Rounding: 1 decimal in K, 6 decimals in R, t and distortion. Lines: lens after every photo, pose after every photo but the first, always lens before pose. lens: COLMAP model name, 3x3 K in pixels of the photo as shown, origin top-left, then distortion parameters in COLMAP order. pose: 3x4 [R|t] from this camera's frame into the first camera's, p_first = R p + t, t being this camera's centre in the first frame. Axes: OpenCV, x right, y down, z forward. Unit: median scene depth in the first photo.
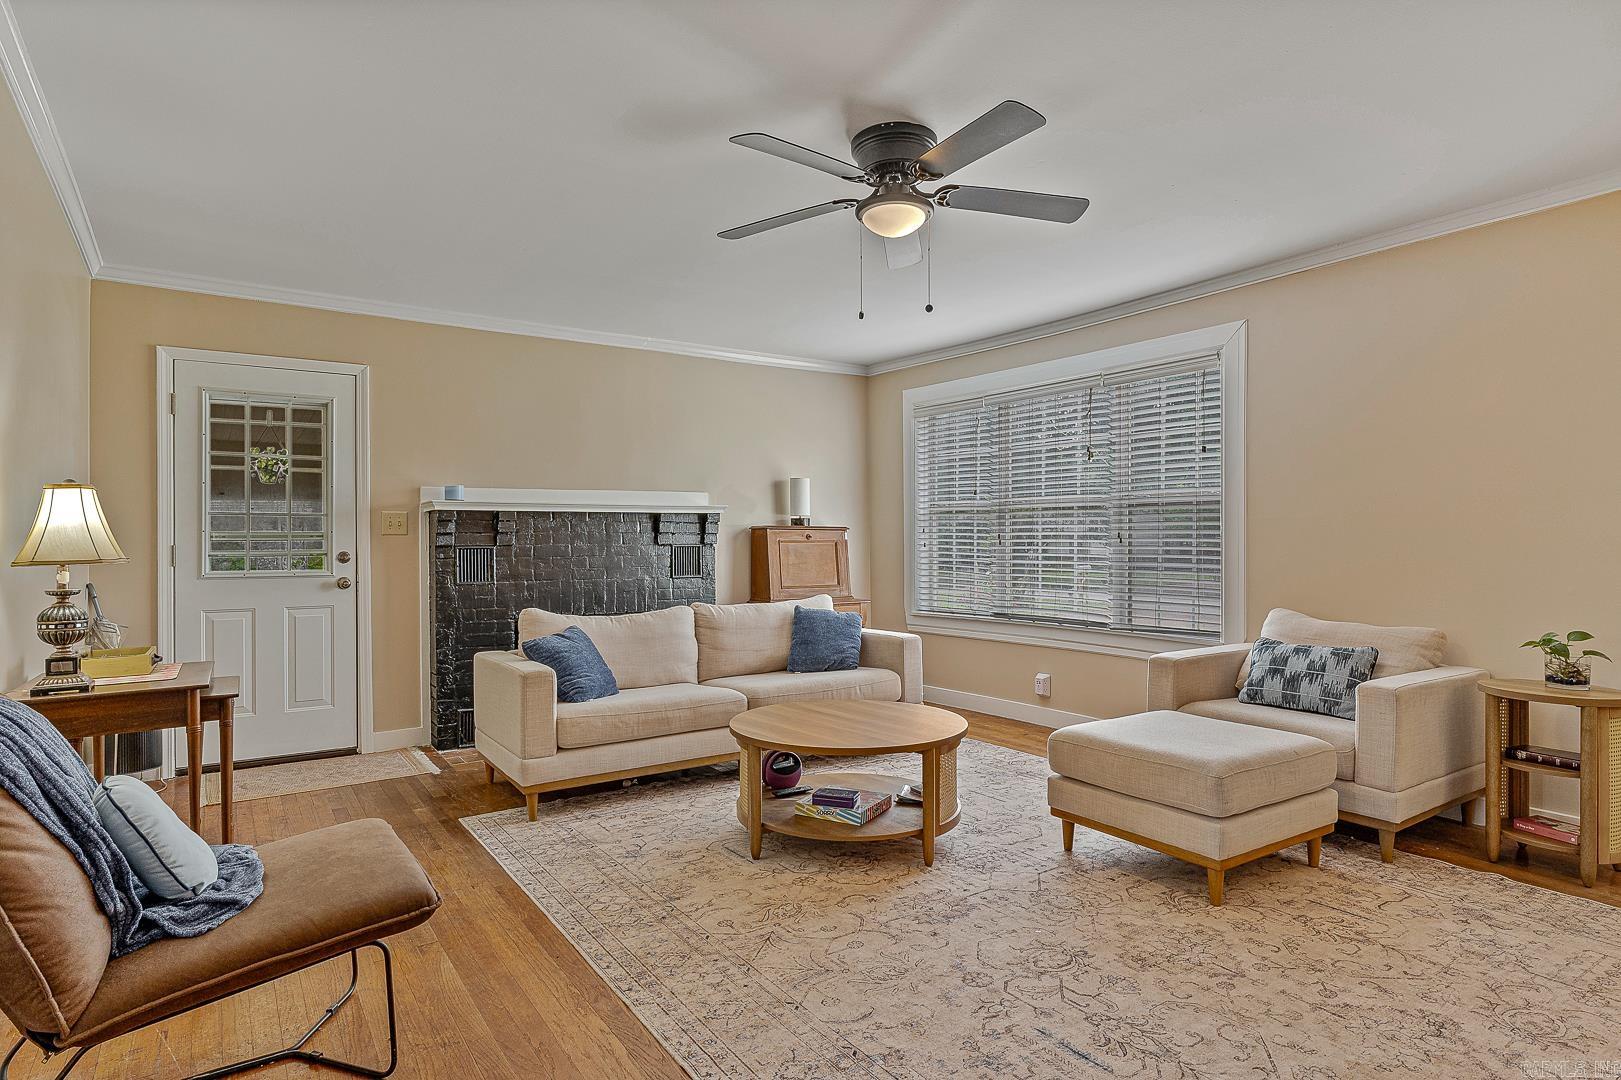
lens RADIAL K [[869.1, 0, 818.7], [0, 869.1, 538.7], [0, 0, 1]] dist [-0.001757, -0.002249]
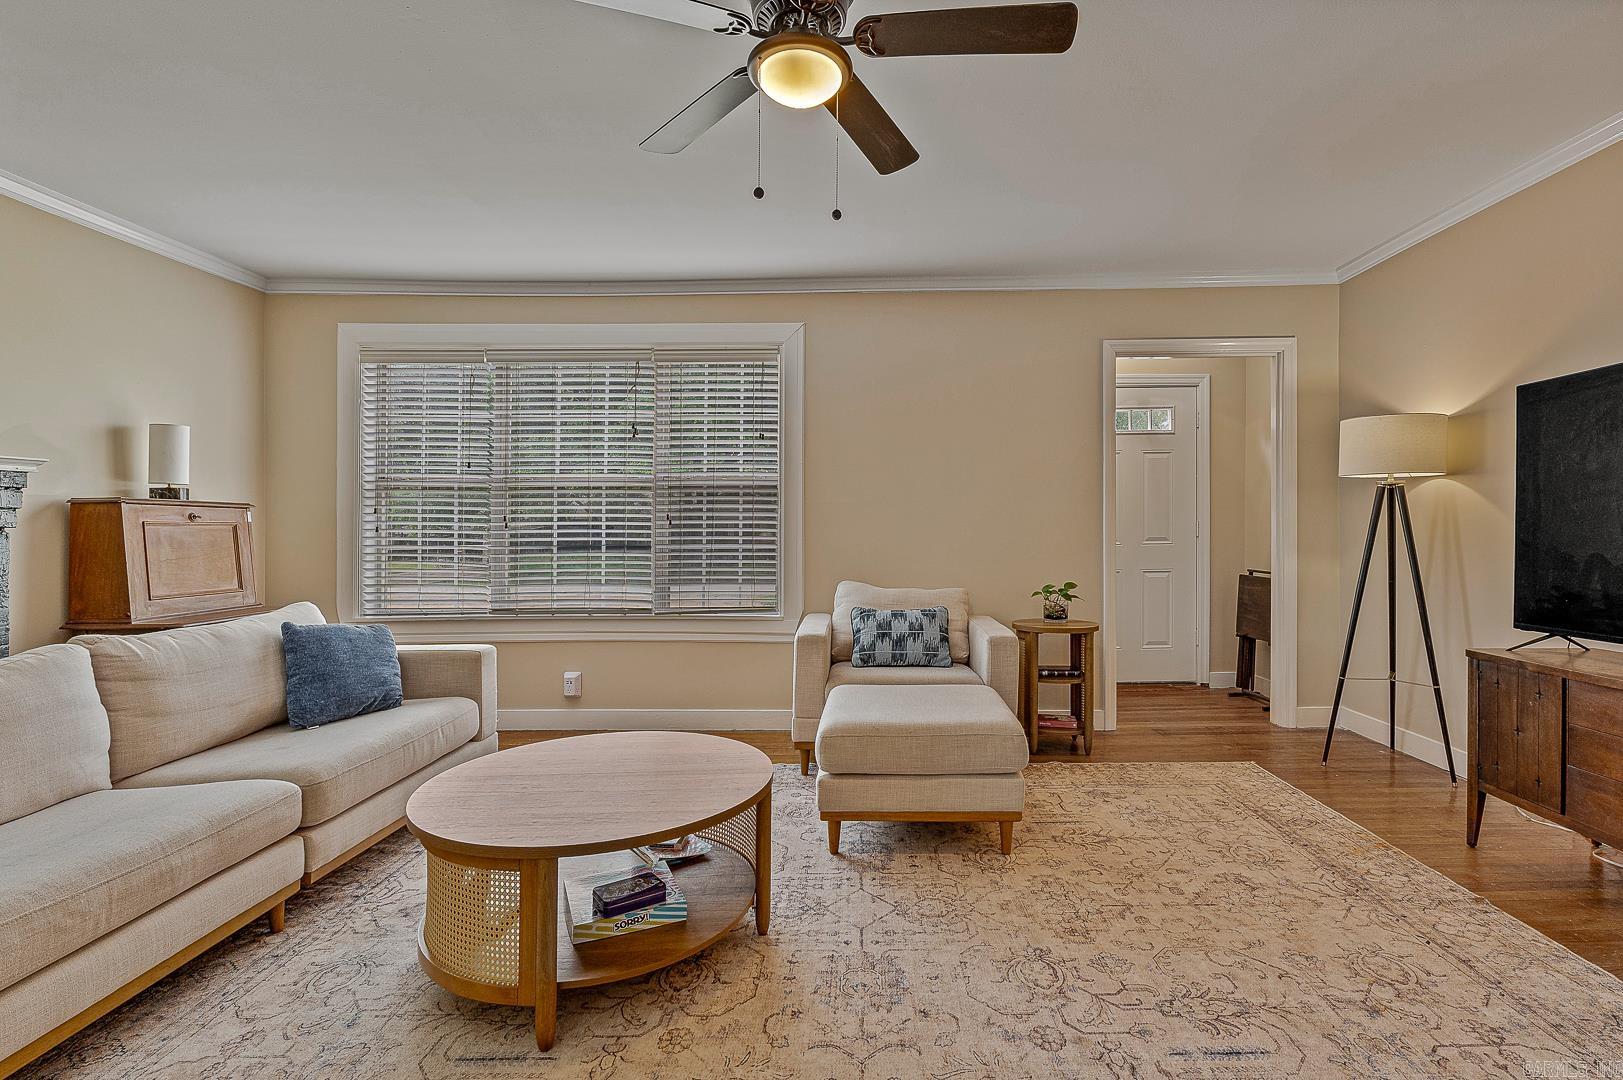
lens RADIAL K [[769.2, 0, 827.3], [0, 769.2, 527.0], [0, 0, 1]] dist [-0.008345, 0.001644]
pose [[0.575109, 0.000394, 0.818077, -0.362176], [0.001921, 0.999996, -0.001832, 0.012795], [-0.818075, 0.002626, 0.575106, 0.503498]]
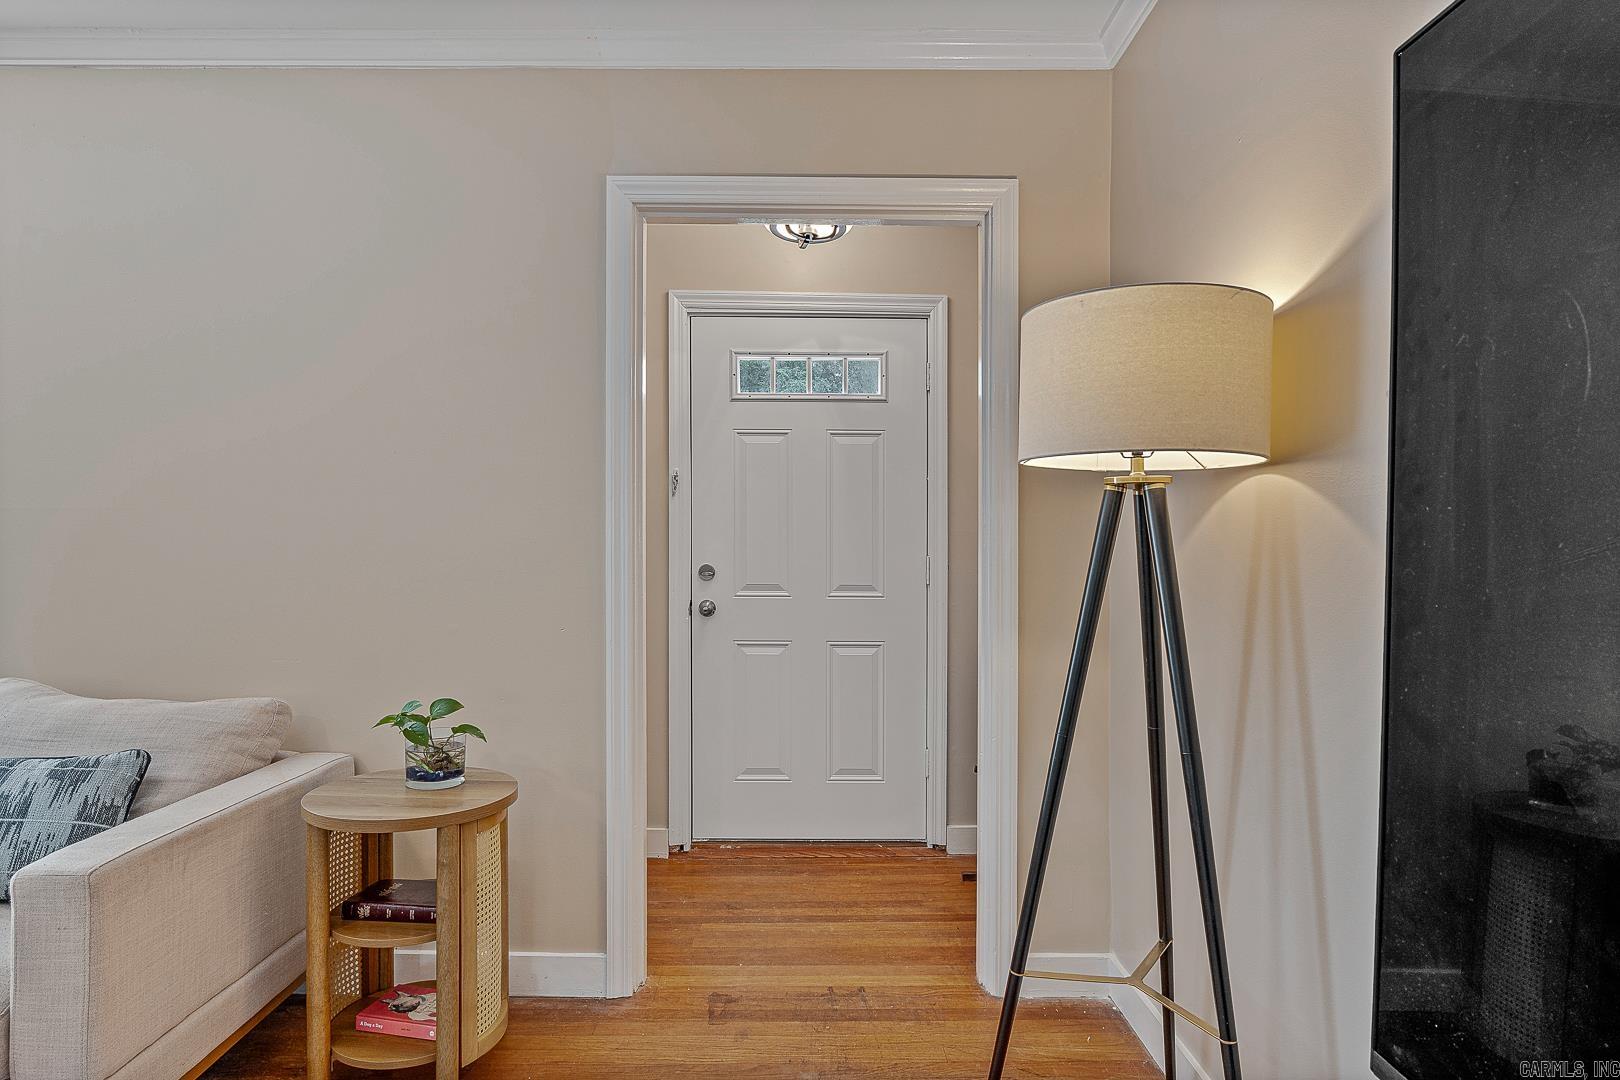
lens RADIAL K [[827.5, 0, 805.2], [0, 827.5, 535.4], [0, 0, 1]] dist [-0.011113, -0.000947]
pose [[0.553667, 0.024497, 0.832378, 0.443229], [-0.021660, 0.999653, -0.015013, -0.008272], [-0.832457, -0.009717, 0.554005, 0.383117]]
